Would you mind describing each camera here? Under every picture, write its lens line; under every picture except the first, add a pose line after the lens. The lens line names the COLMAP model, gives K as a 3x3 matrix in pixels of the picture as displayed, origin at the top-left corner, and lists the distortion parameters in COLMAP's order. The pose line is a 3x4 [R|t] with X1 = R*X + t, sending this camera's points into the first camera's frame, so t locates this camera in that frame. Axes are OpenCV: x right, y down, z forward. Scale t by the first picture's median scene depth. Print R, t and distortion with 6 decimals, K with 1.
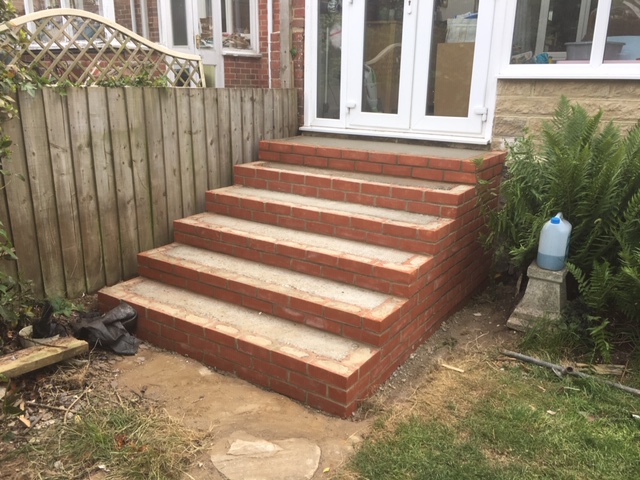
lens RADIAL K [[543.1, 0, 320.0], [0, 543.1, 240.0], [0, 0, 1]] dist [0.059416, -0.077107]
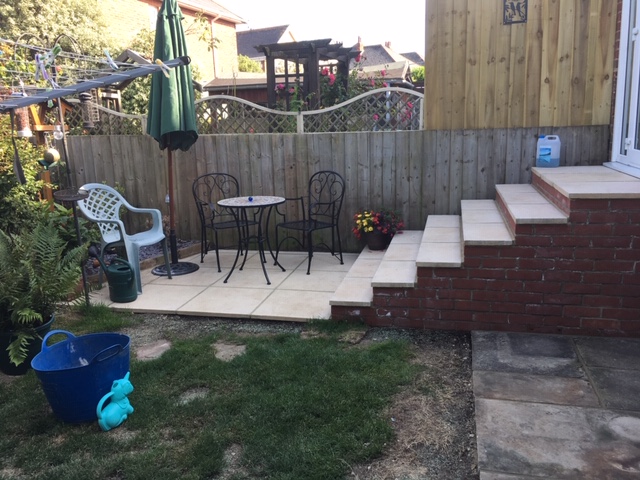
lens RADIAL K [[543.1, 0, 320.0], [0, 543.1, 240.0], [0, 0, 1]] dist [0.059416, -0.077107]
pose [[0.336466, 0.176481, -0.925011, 0.968275], [-0.224653, 0.968964, 0.103151, -0.068519], [0.914506, 0.173099, 0.365670, 0.212880]]
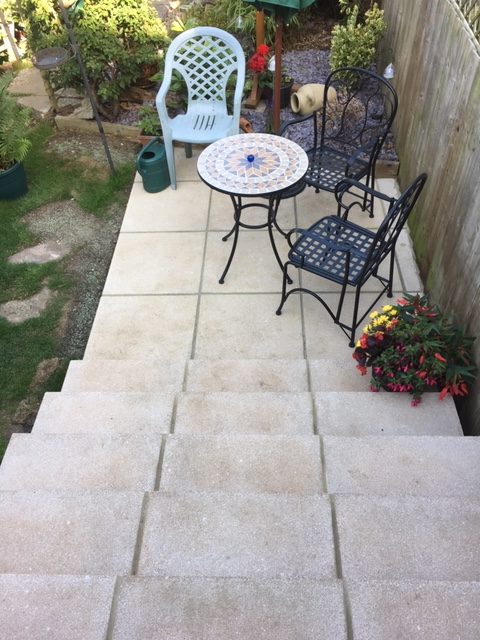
lens RADIAL K [[543.1, 0, 240.0], [0, 543.1, 320.0], [0, 0, 1]] dist [0.059416, -0.077107]
pose [[-0.851239, 0.395596, -0.344813, 0.075561], [-0.124086, 0.486701, 0.864711, -0.551721], [0.509897, 0.778862, -0.365211, 0.973847]]
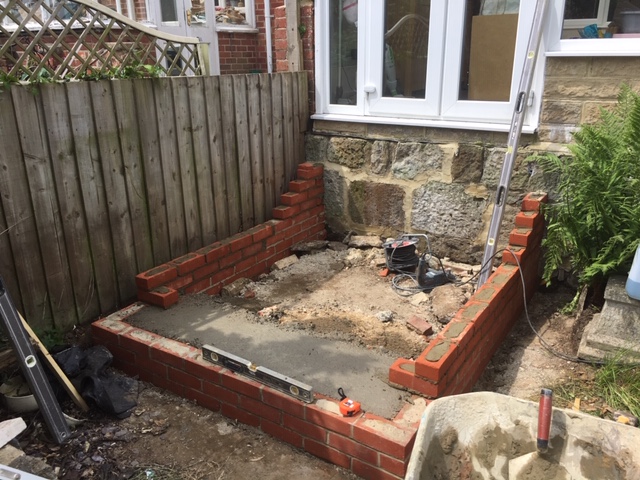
lens RADIAL K [[543.1, 0, 320.0], [0, 543.1, 240.0], [0, 0, 1]] dist [0.059416, -0.077107]
pose [[0.999531, -0.029123, 0.009449, -0.046955], [0.028627, 0.998389, 0.048990, -0.060051], [-0.010860, -0.048697, 0.998755, 0.131578]]
